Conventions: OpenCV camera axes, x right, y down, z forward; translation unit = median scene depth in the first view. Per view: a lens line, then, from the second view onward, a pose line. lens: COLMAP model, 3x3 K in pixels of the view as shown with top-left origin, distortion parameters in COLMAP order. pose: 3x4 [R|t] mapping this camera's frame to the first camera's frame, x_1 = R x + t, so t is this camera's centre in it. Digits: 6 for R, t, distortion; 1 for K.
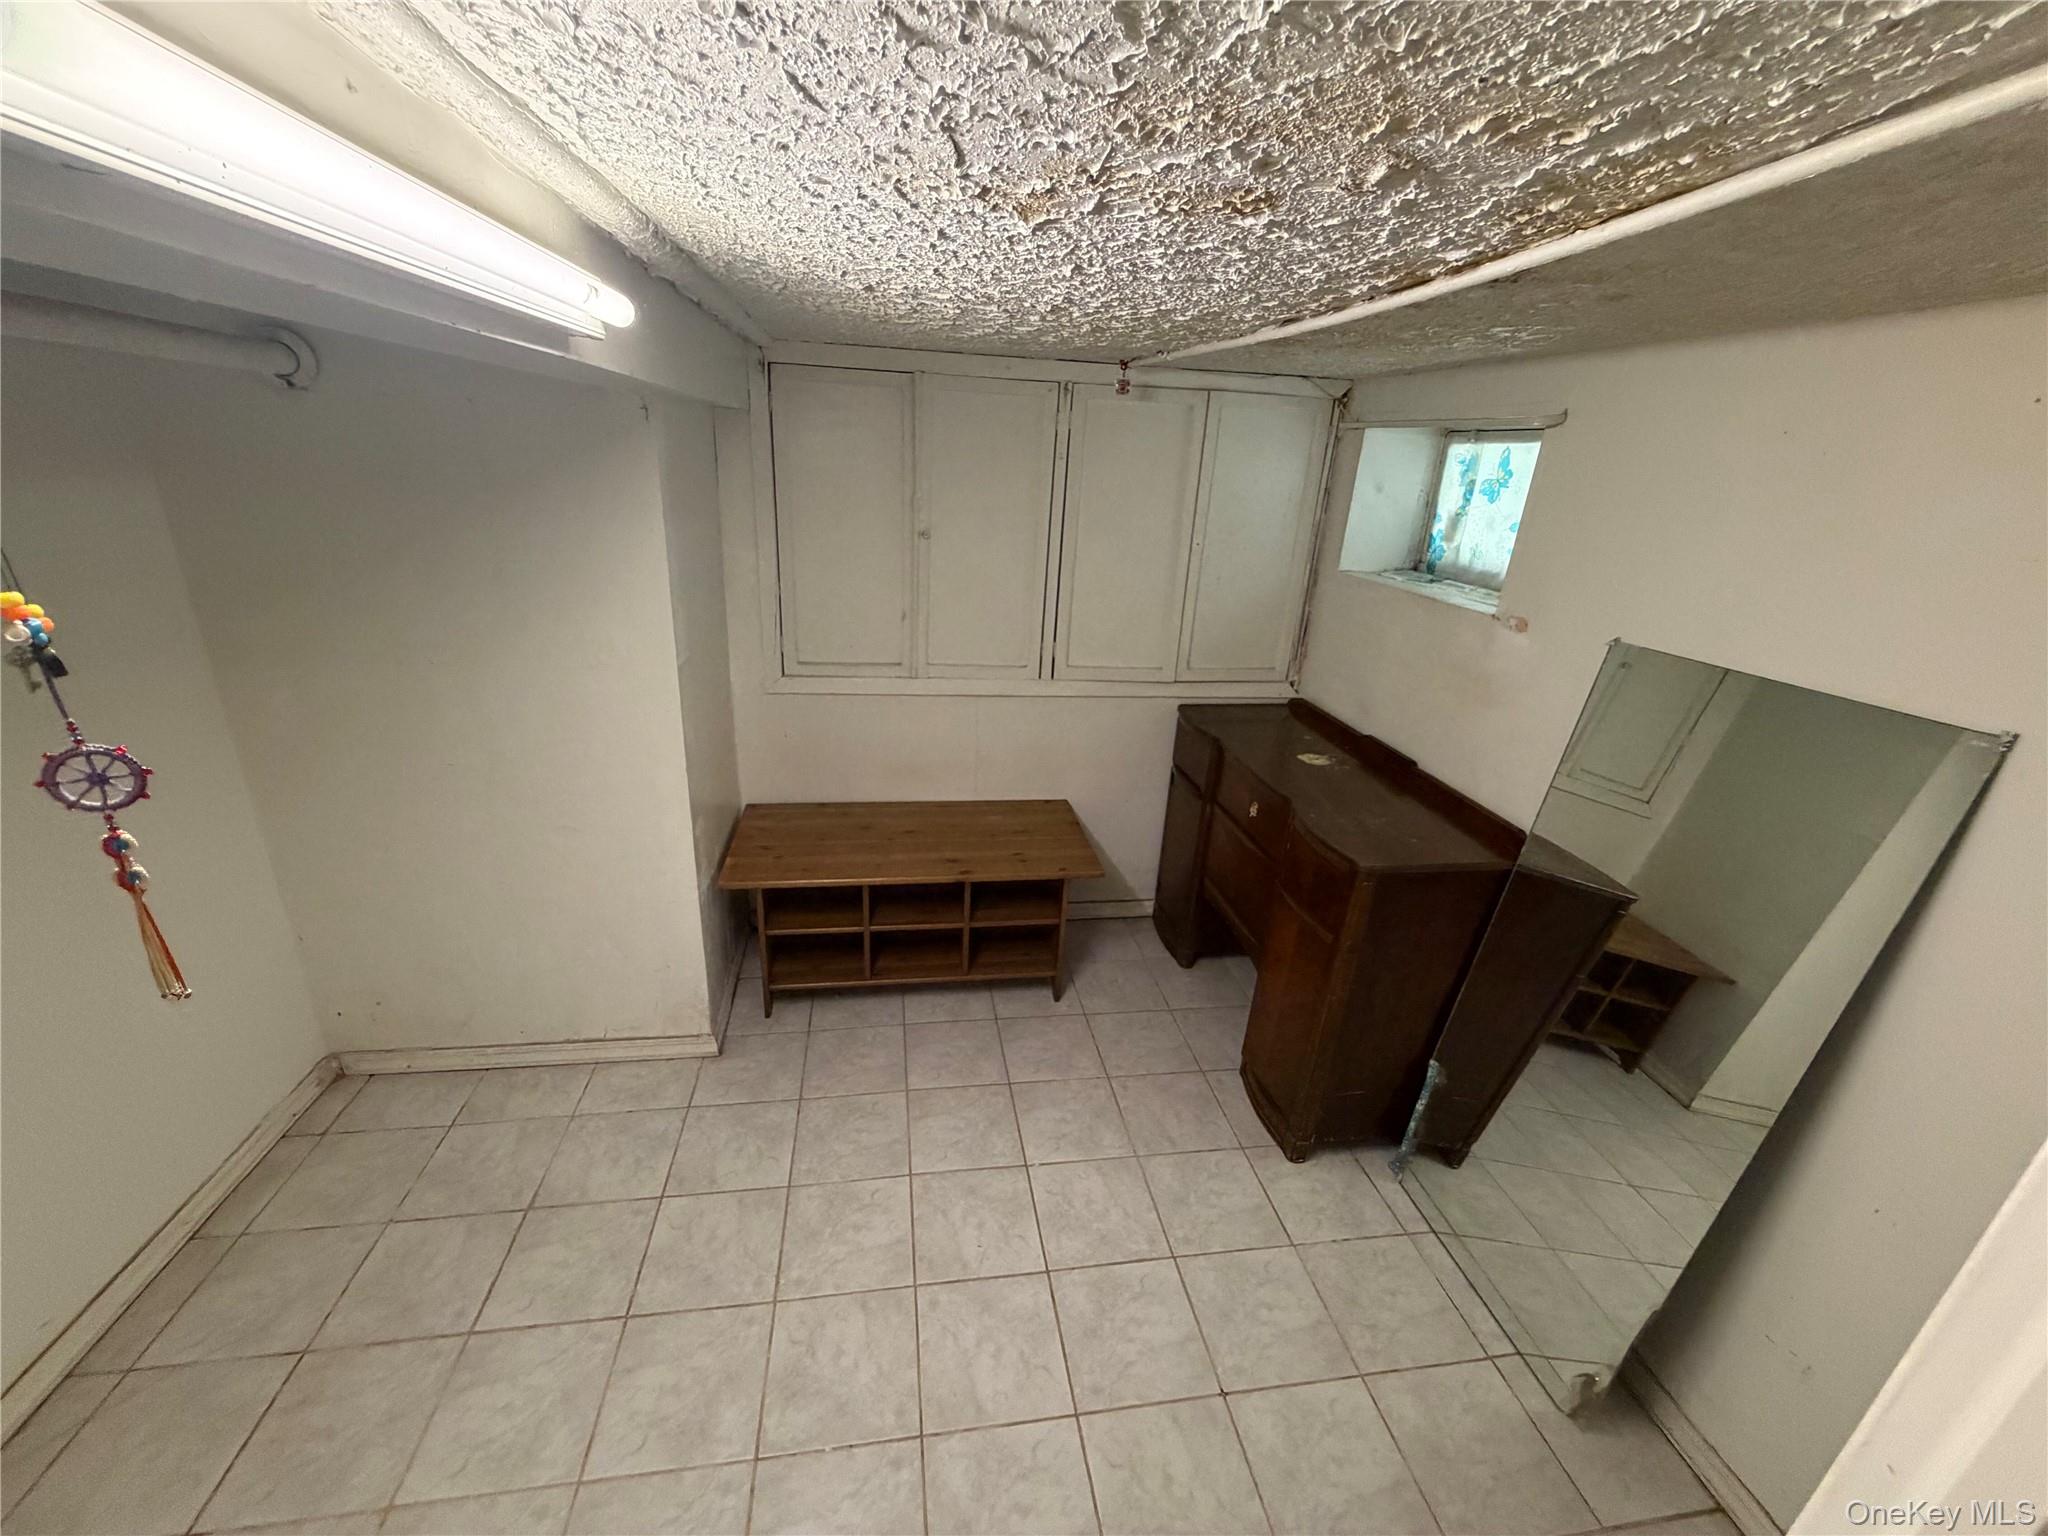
lens RADIAL K [[819.7, 0, 1023.7], [0, 819.7, 769.4], [0, 0, 1]] dist [-0.001094, 0.000363]
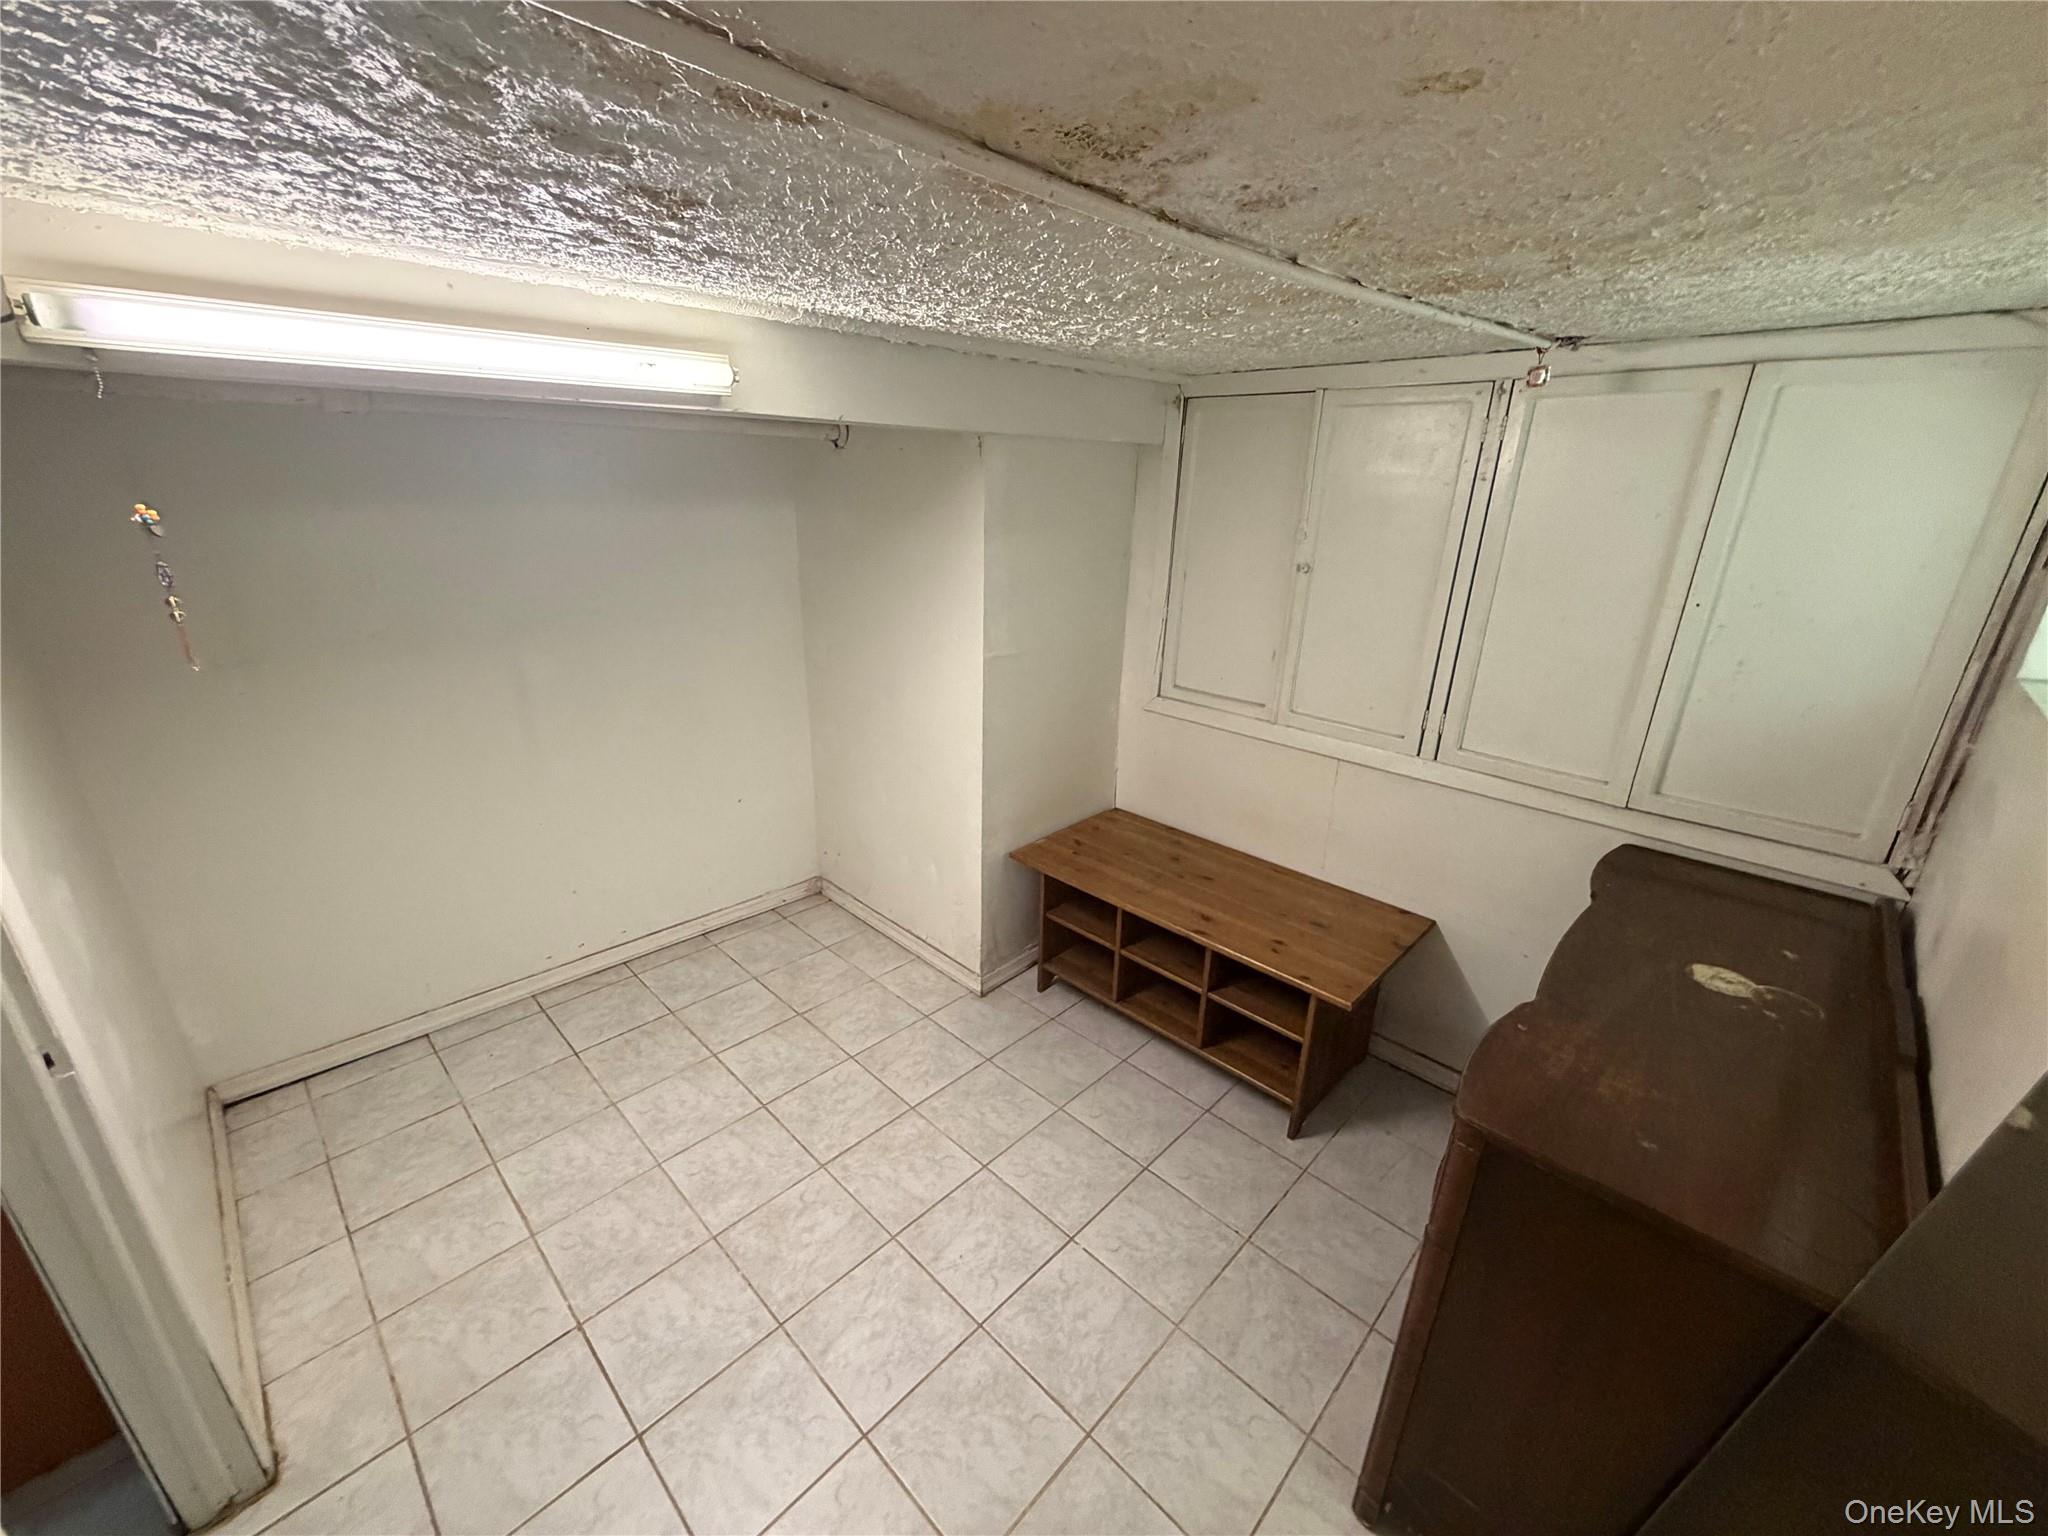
lens RADIAL K [[819.7, 0, 1021.1], [0, 819.7, 769.2], [0, 0, 1]] dist [-0.001094, 0.000363]
pose [[0.597700, 0.233878, -0.766848, 0.441247], [-0.277242, 0.957788, 0.076023, -0.058180], [0.752258, 0.167163, 0.637311, 0.231253]]
